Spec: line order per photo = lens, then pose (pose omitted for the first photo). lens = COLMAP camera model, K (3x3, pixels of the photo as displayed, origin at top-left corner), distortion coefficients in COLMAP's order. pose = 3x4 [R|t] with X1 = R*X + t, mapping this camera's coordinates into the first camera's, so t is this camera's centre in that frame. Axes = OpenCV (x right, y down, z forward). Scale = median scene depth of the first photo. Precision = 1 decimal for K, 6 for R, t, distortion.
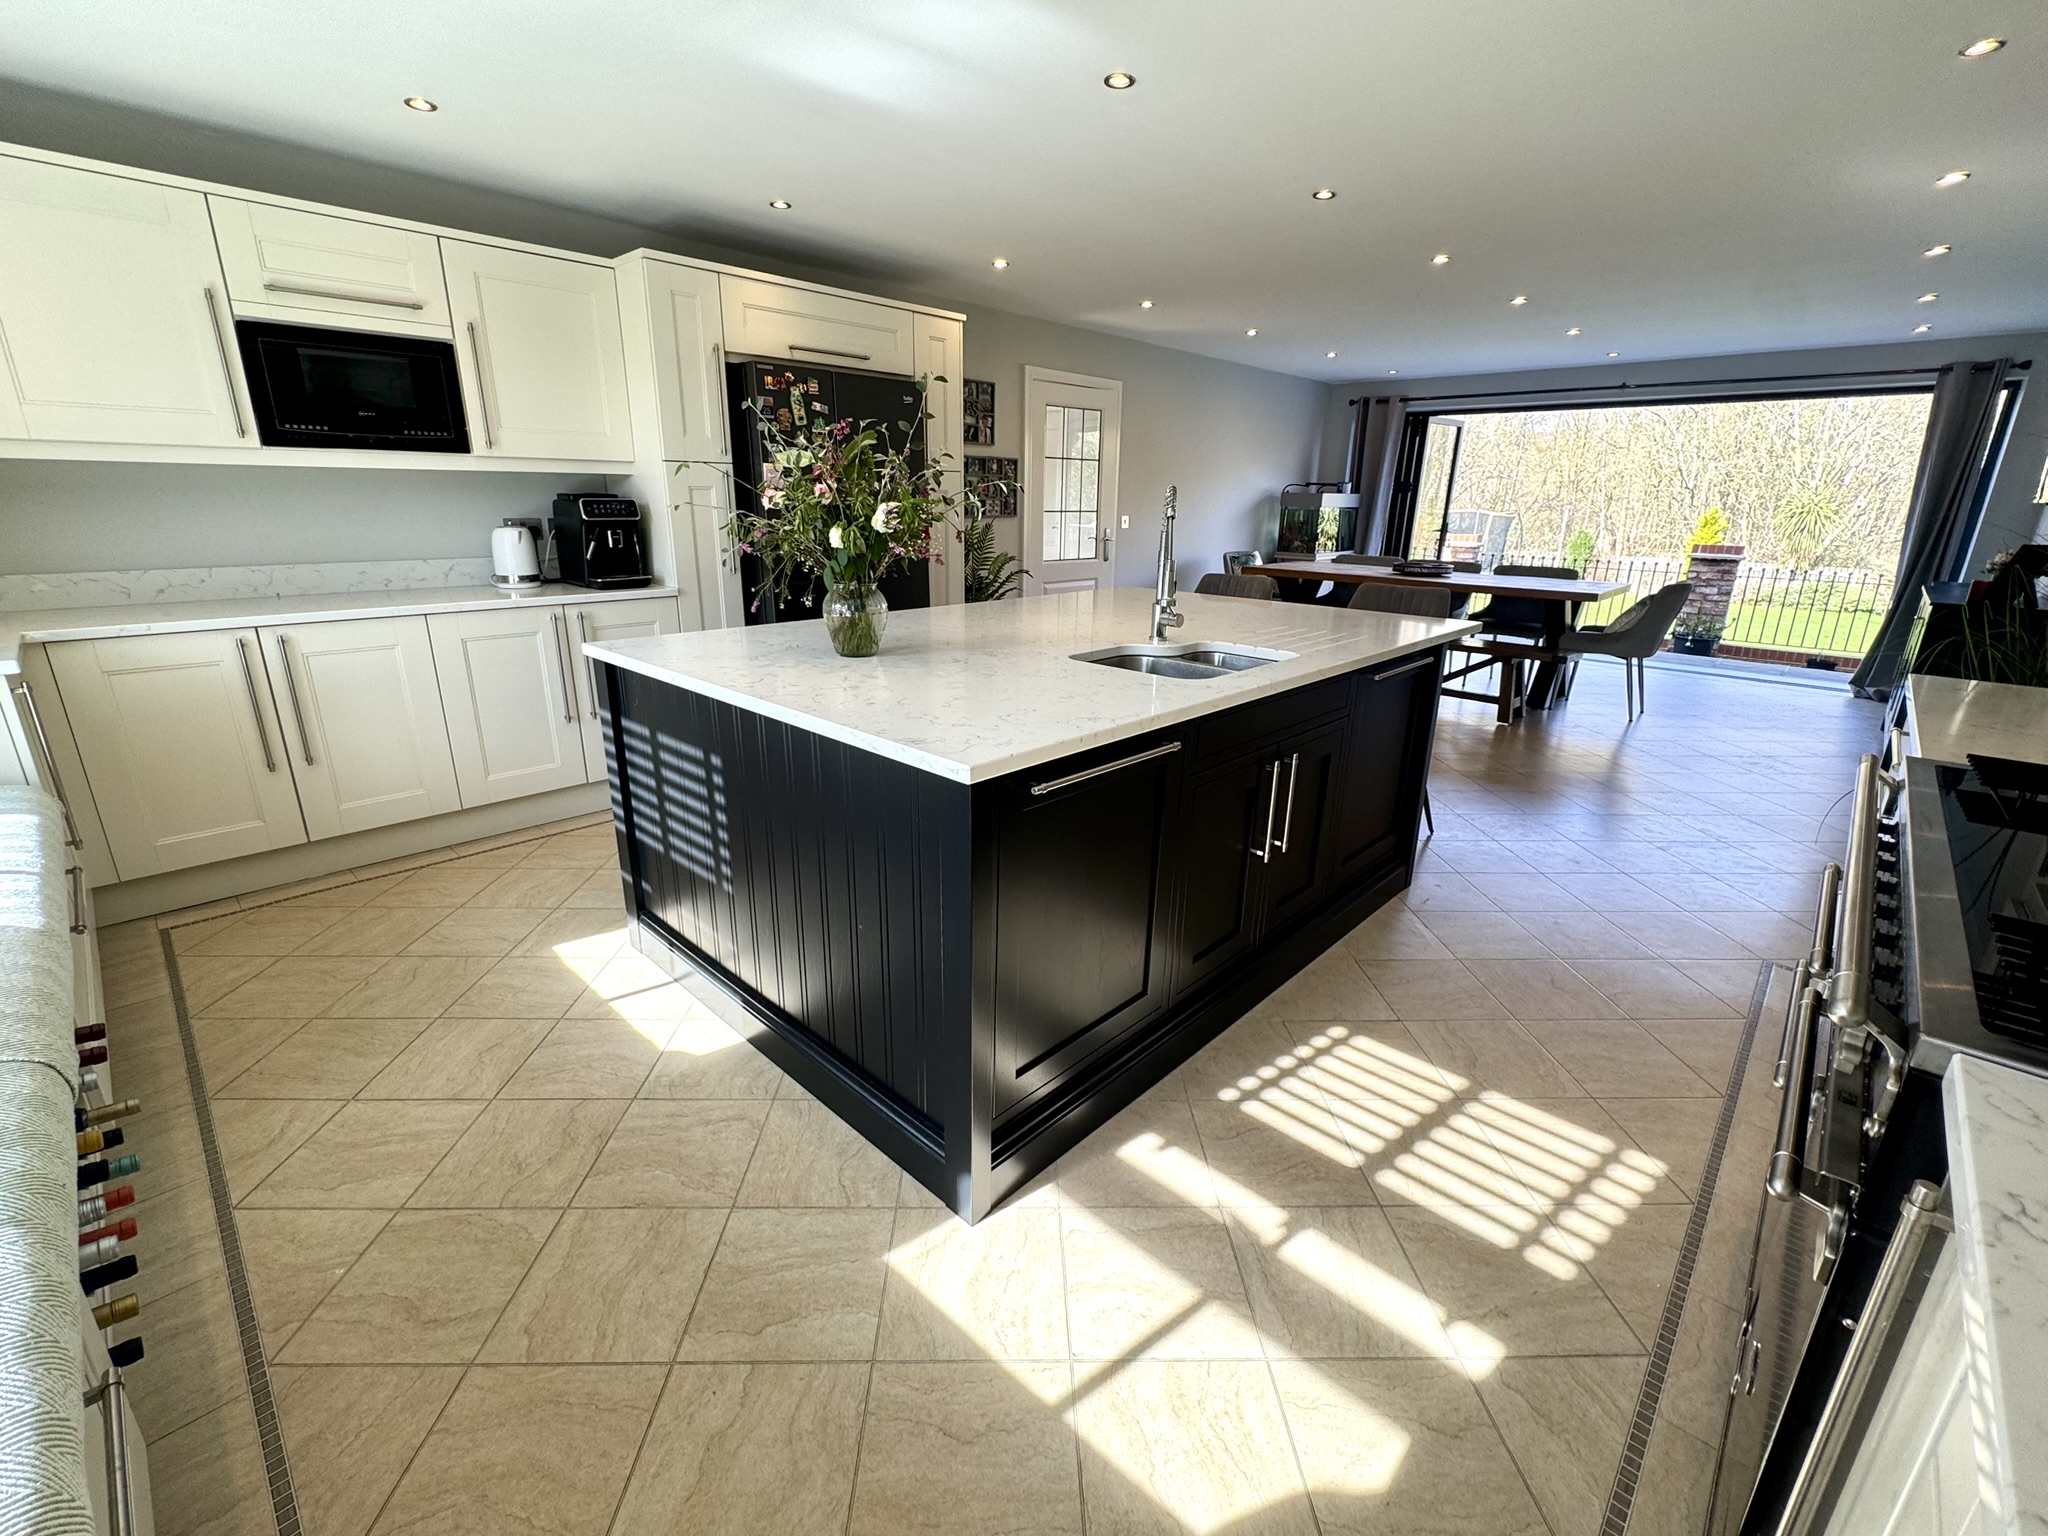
lens RADIAL K [[865.1, 0, 1051.9], [0, 865.1, 778.5], [0, 0, 1]] dist [0.000786, 0.000004]
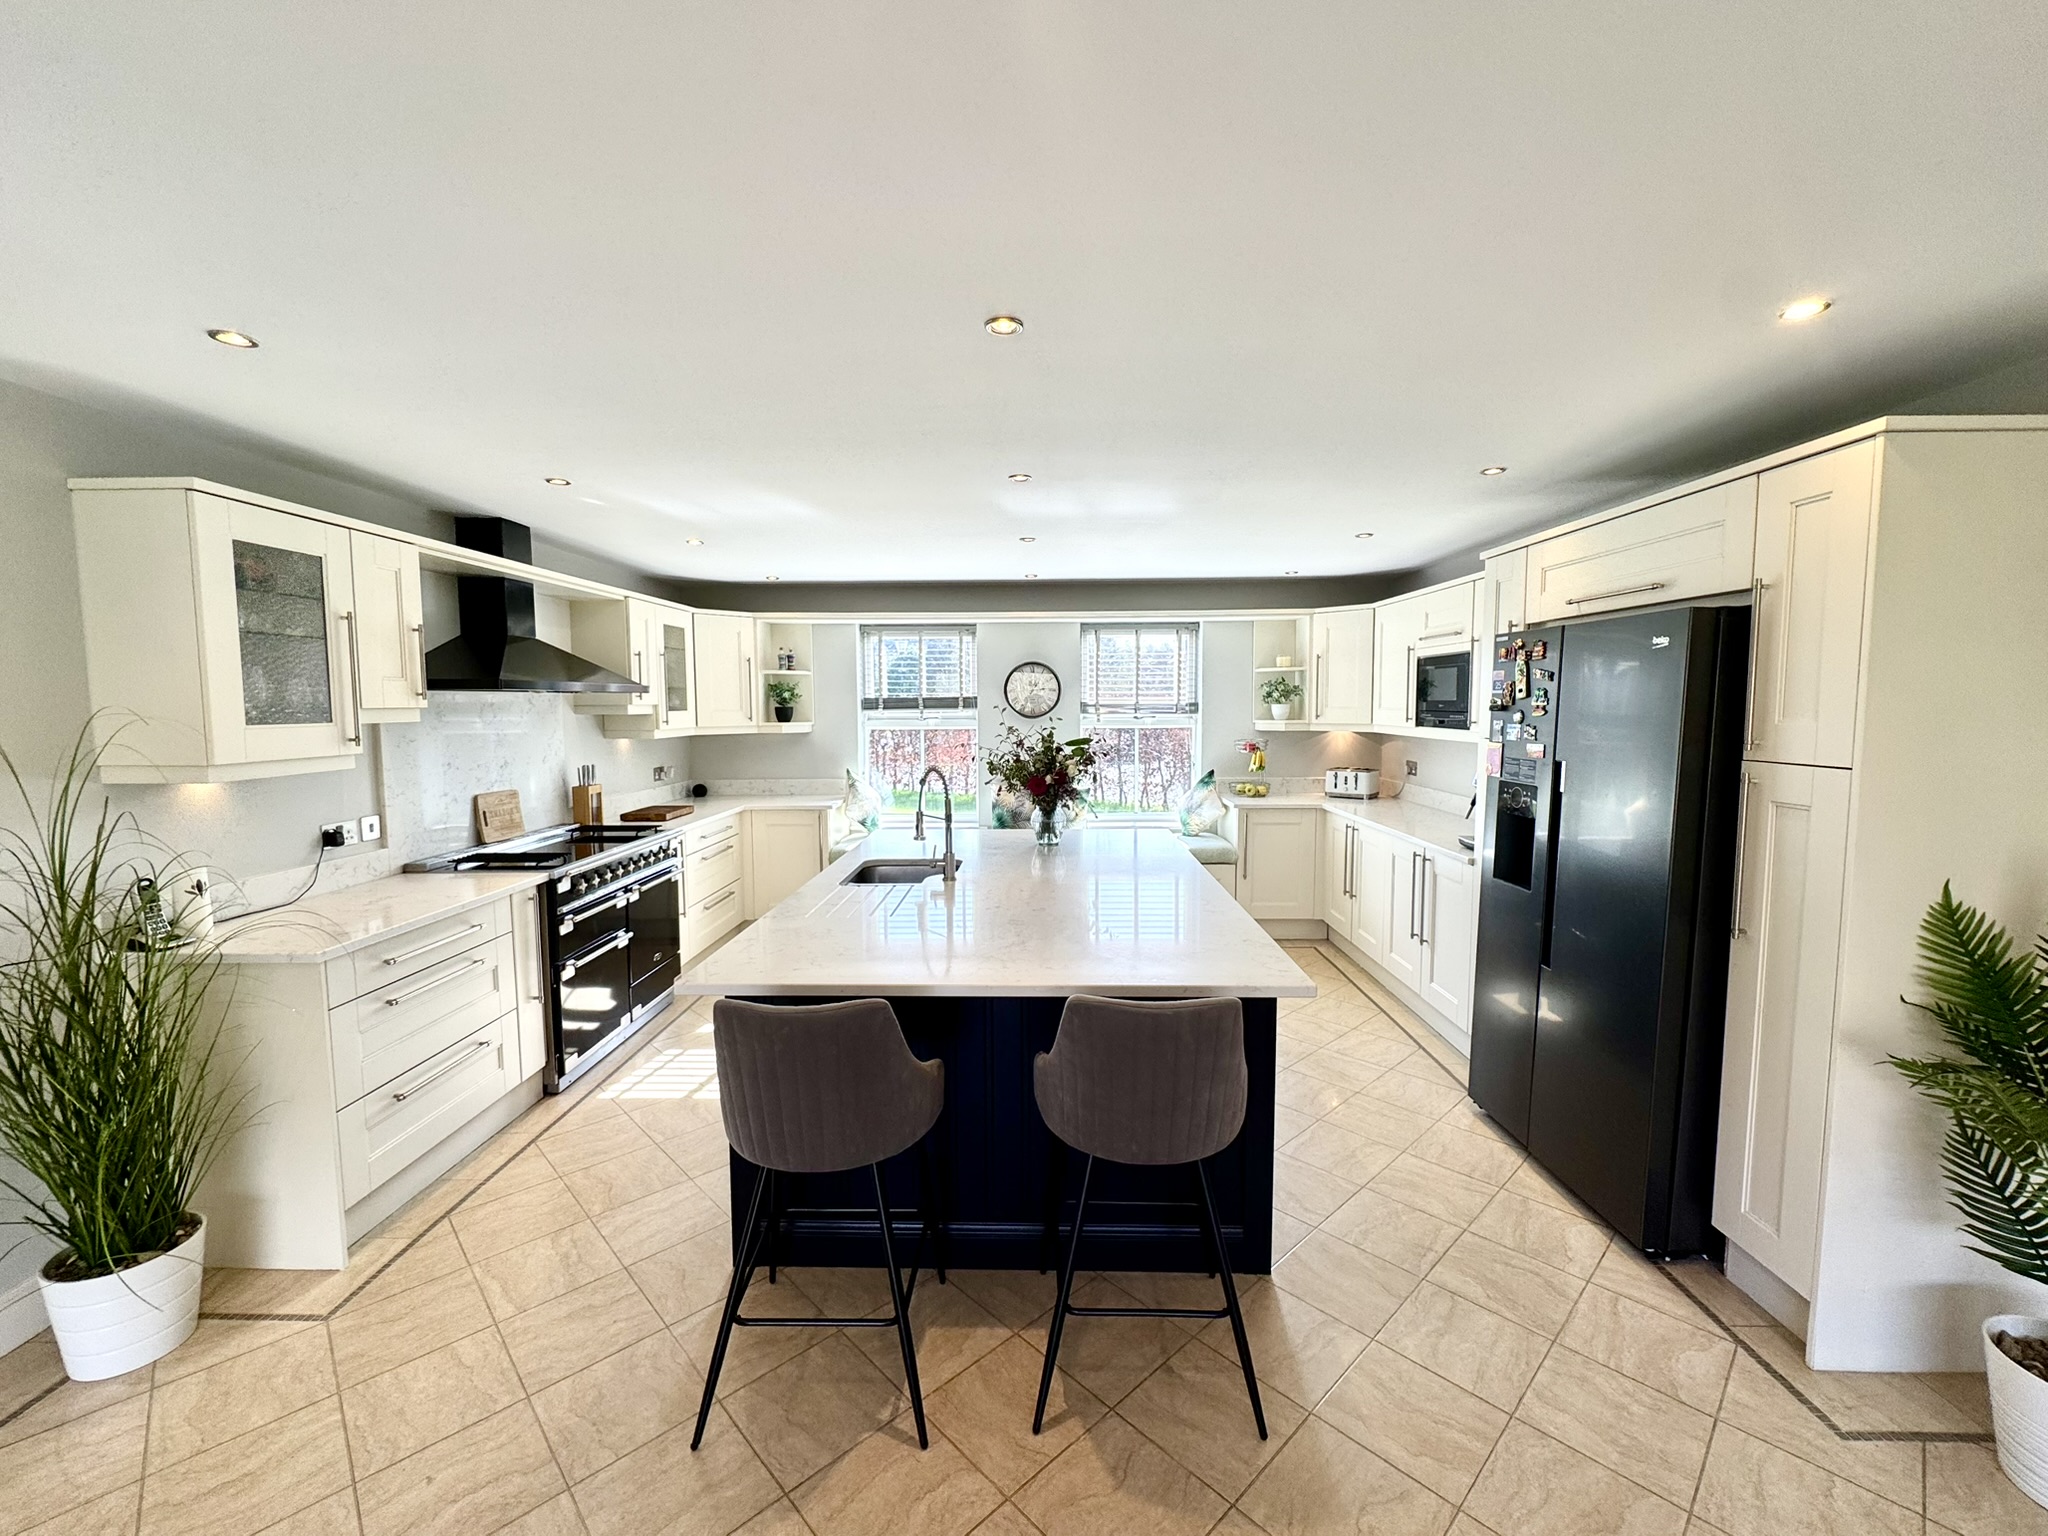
lens RADIAL K [[854.2, 0, 1024.0], [0, 854.2, 768.0], [0, 0, 1]] dist [-0.000970, -0.000123]
pose [[-0.755375, 0.043222, -0.653866, 0.632851], [-0.211787, 0.928169, 0.306020, -0.550403], [0.620125, 0.369641, -0.691962, 1.433180]]
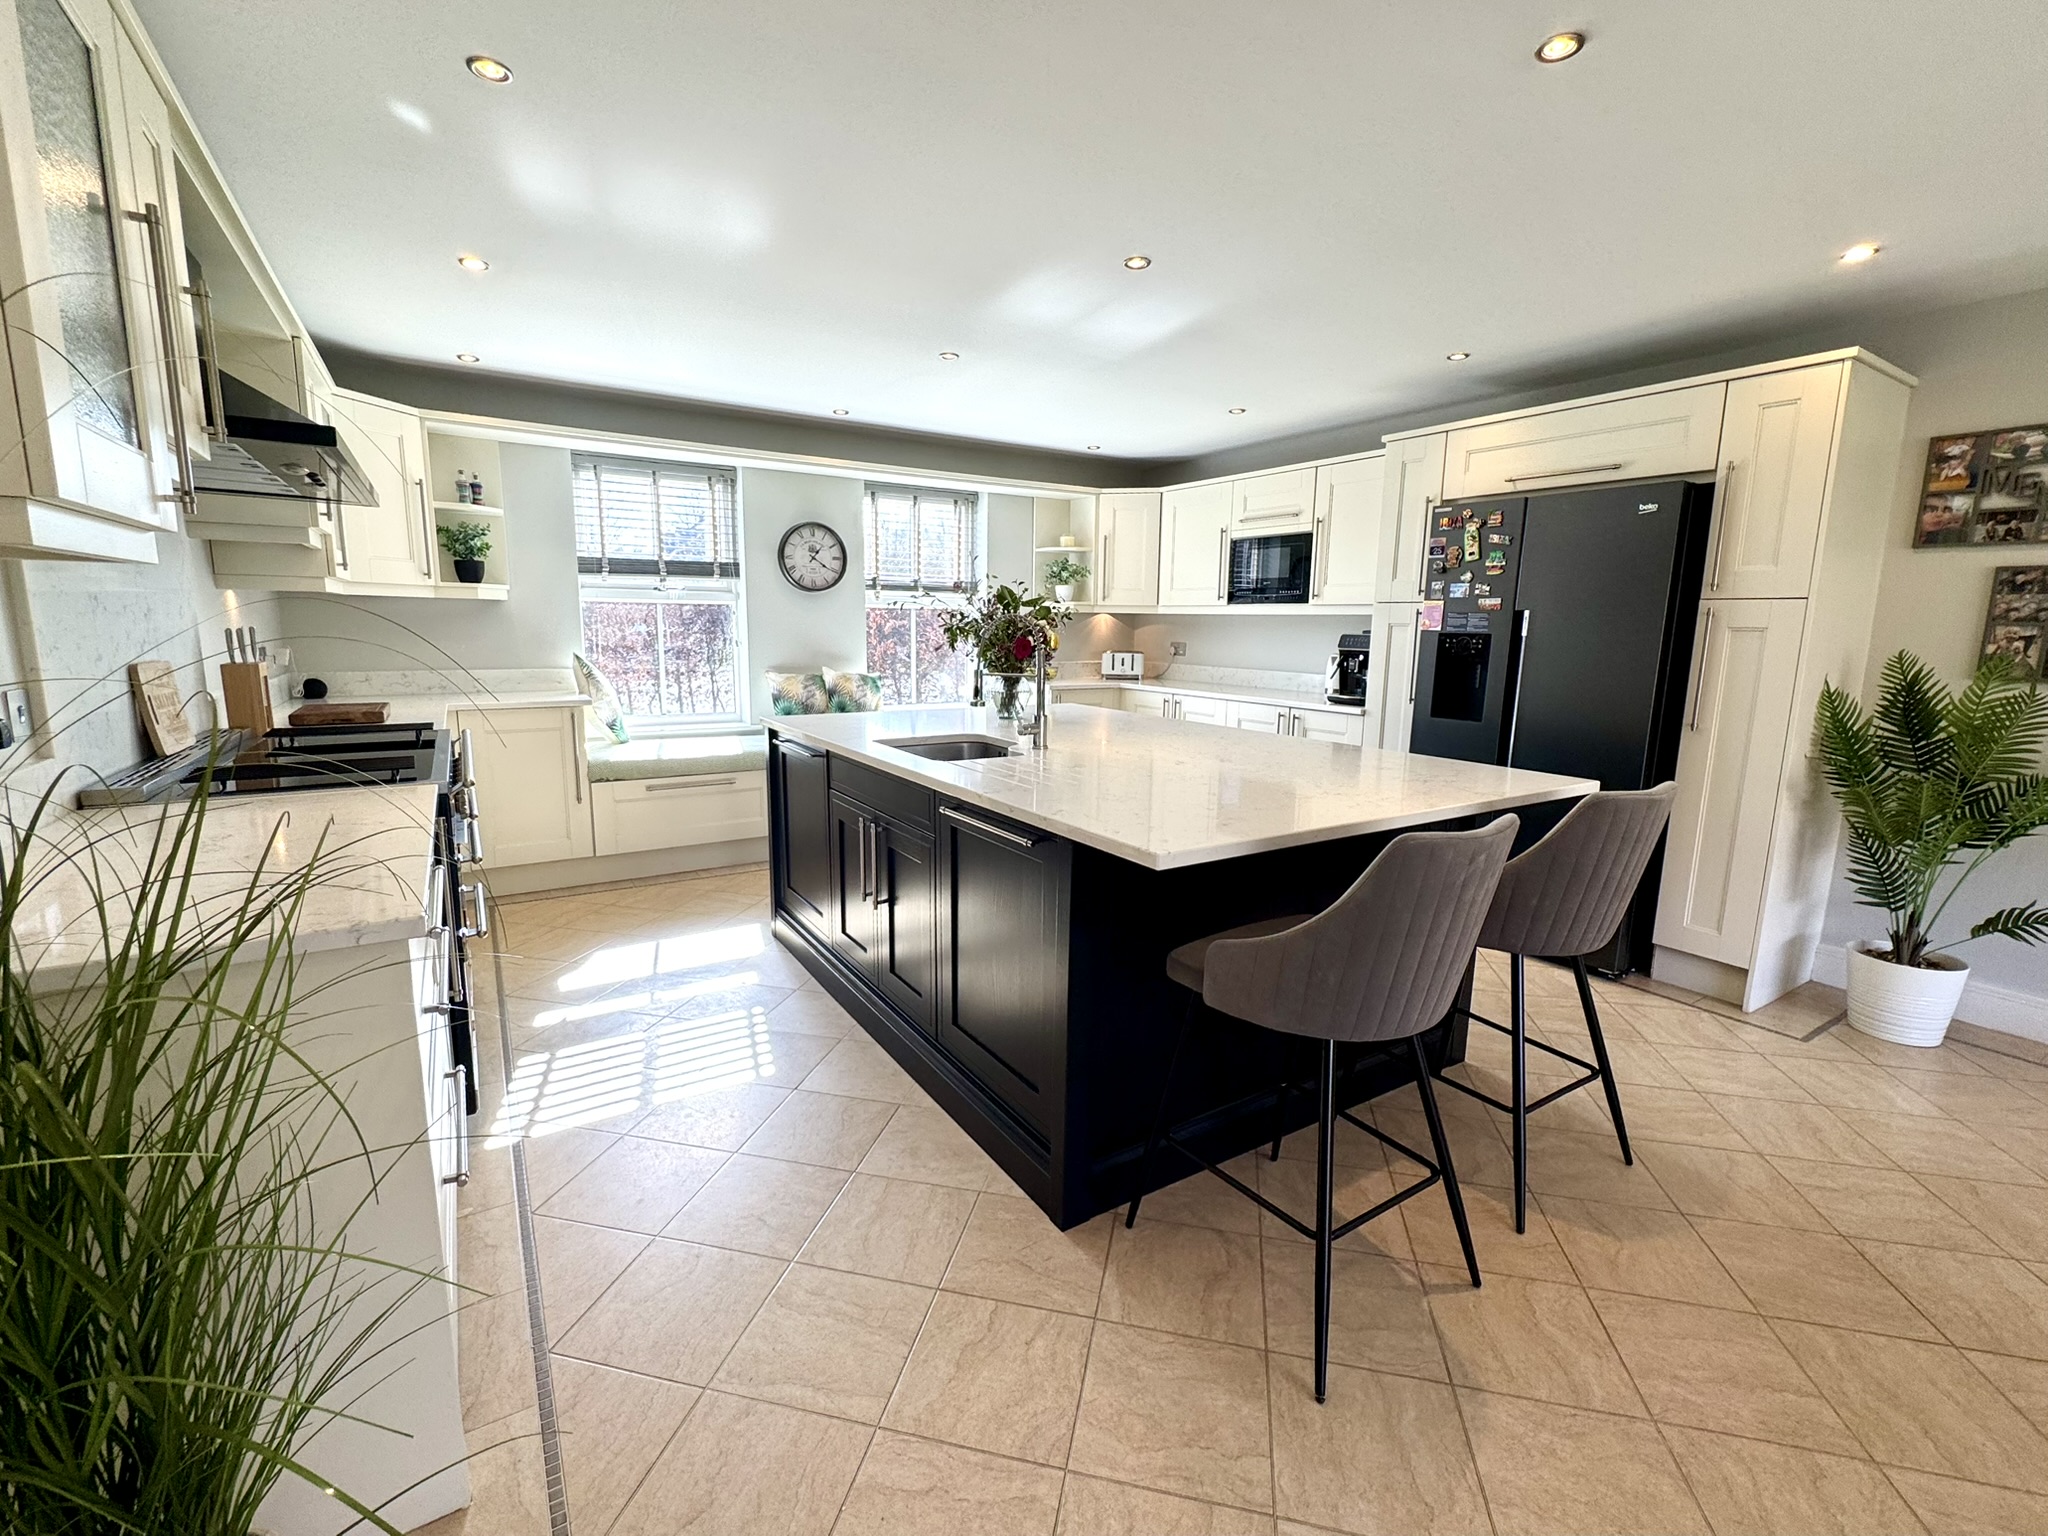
lens RADIAL K [[896.9, 0, 1031.4], [0, 896.9, 765.0], [0, 0, 1]] dist [0.000160, 0.000077]
pose [[-0.255984, 0.136298, -0.957024, 0.881234], [-0.323711, 0.920765, 0.217721, -0.293470], [0.910869, 0.365533, -0.191580, 0.931944]]
